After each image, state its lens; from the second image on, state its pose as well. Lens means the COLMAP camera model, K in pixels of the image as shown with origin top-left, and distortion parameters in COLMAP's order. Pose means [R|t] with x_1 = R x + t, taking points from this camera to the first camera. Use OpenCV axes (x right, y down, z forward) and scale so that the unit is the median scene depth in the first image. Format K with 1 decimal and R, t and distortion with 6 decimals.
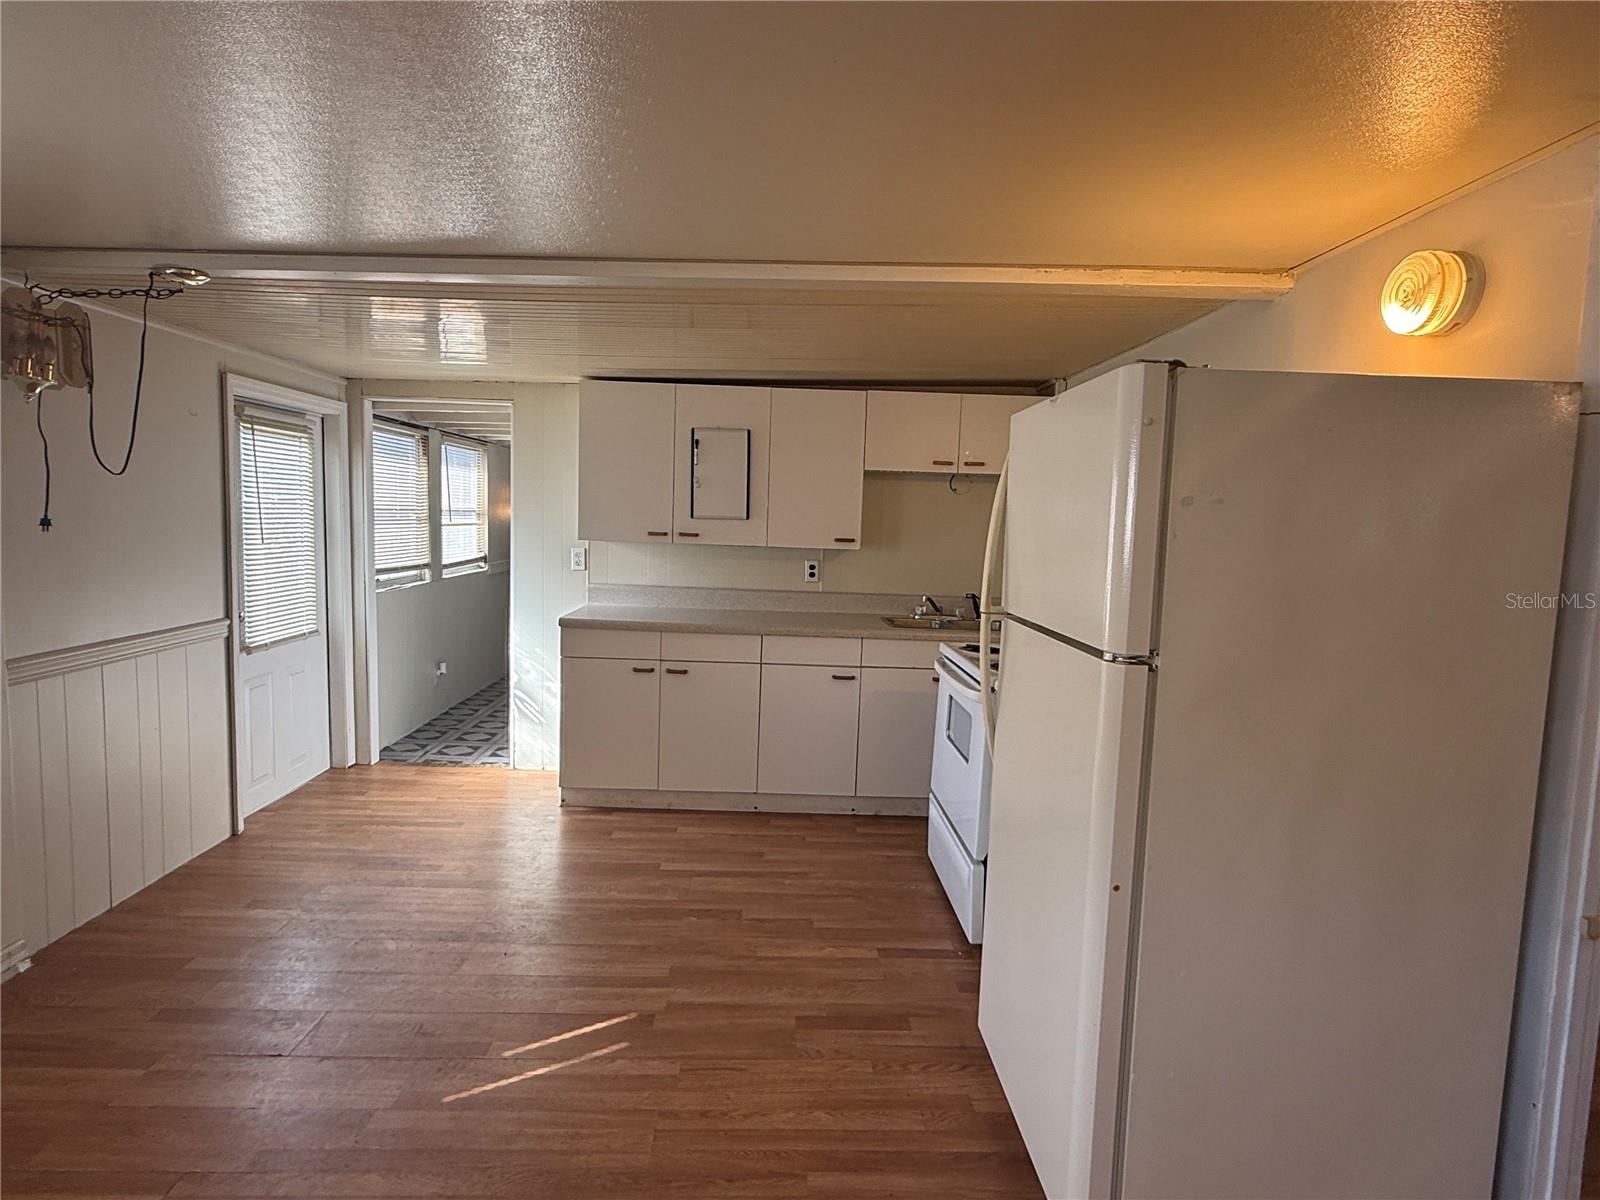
lens RADIAL K [[863.3, 0, 807.1], [0, 863.3, 595.4], [0, 0, 1]] dist [-0.002277, 0.001238]
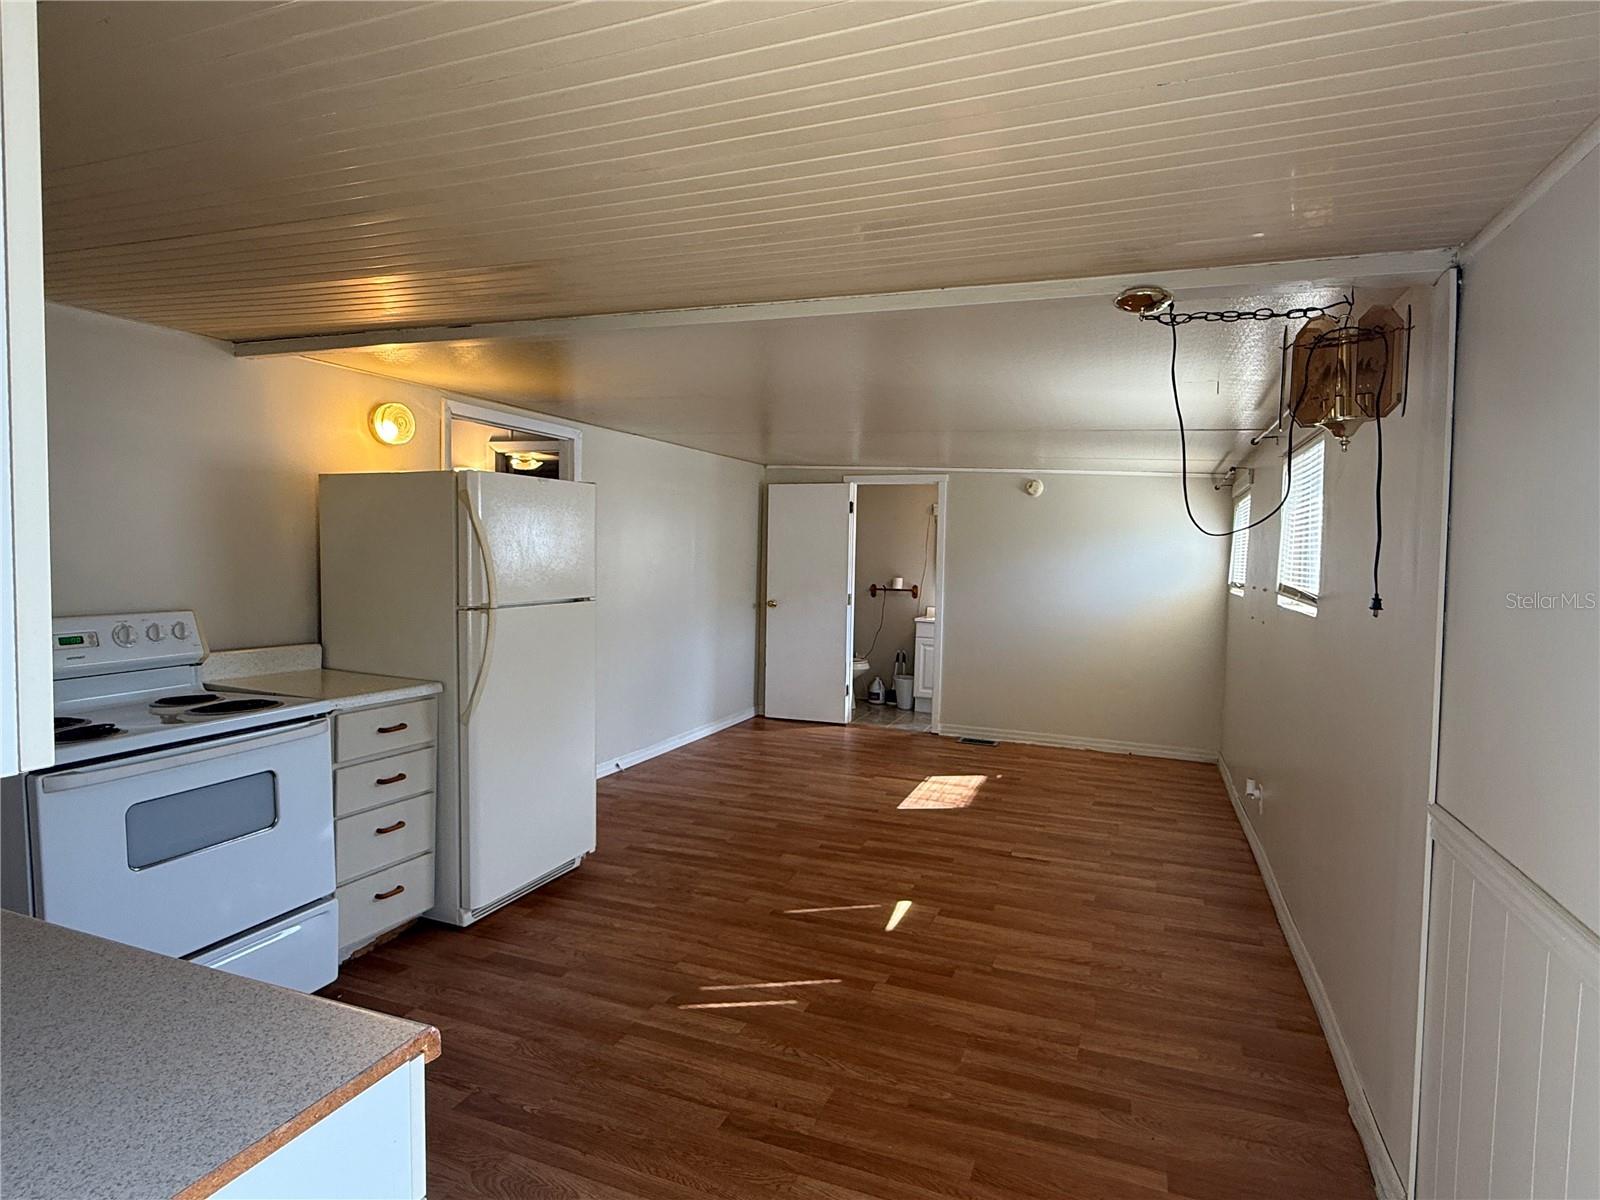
lens RADIAL K [[863.3, 0, 795.3], [0, 863.3, 597.3], [0, 0, 1]] dist [-0.002277, 0.001238]
pose [[-0.910568, -0.073508, 0.406770, -0.760338], [-0.012125, 0.988387, 0.151471, -0.200069], [-0.413181, 0.132993, -0.900886, 1.913606]]
